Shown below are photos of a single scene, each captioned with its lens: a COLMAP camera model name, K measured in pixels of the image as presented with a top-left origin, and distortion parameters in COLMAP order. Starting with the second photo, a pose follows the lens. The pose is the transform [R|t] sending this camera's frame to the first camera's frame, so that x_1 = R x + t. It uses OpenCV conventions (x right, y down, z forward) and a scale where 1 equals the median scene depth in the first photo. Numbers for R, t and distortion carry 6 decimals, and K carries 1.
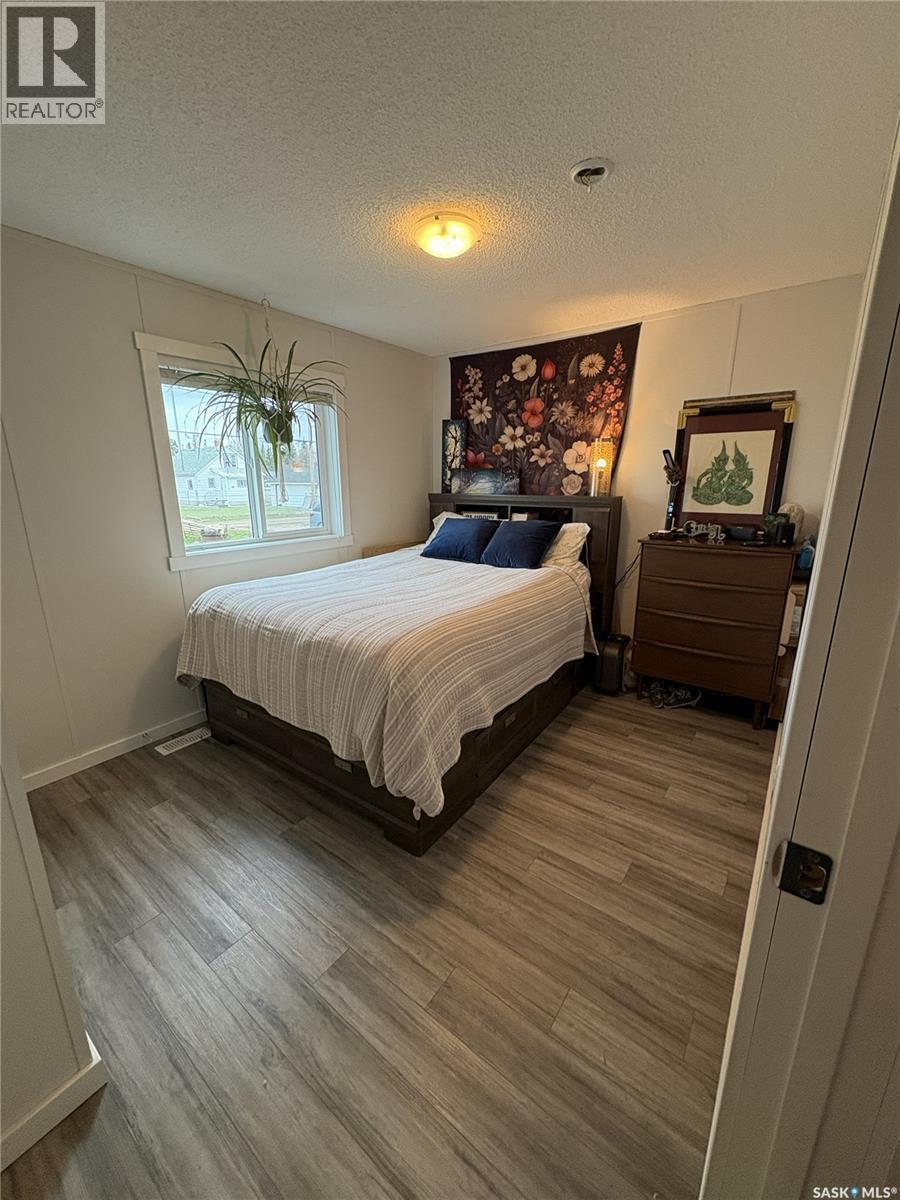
lens RADIAL K [[478.9, 0, 449.7], [0, 478.9, 604.5], [0, 0, 1]] dist [0.002611, 0.000009]
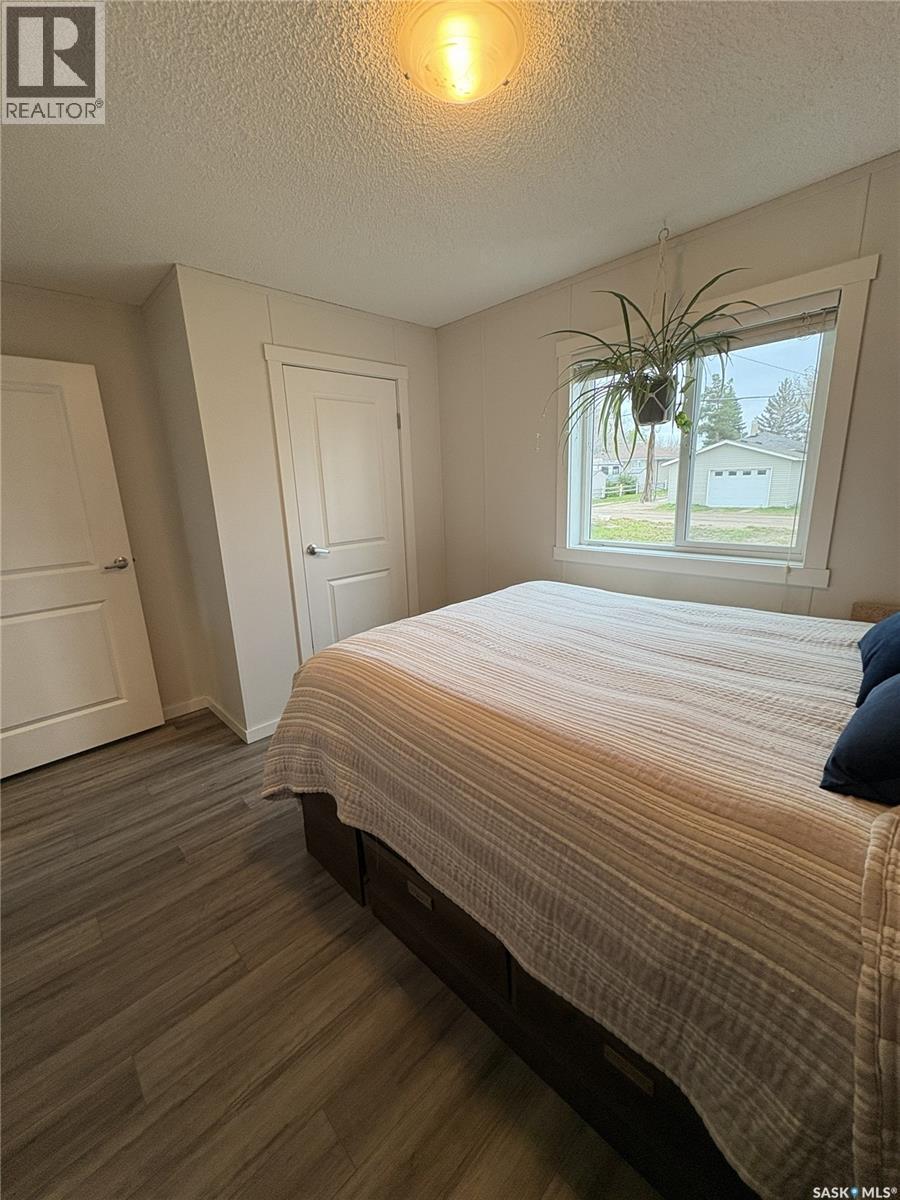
lens RADIAL K [[478.9, 0, 449.4], [0, 478.9, 593.0], [0, 0, 1]] dist [0.002611, 0.000009]
pose [[-0.170141, 0.238364, -0.956156, 0.728670], [-0.207401, 0.939907, 0.271219, -0.335219], [0.963347, 0.244453, -0.110479, 1.242723]]
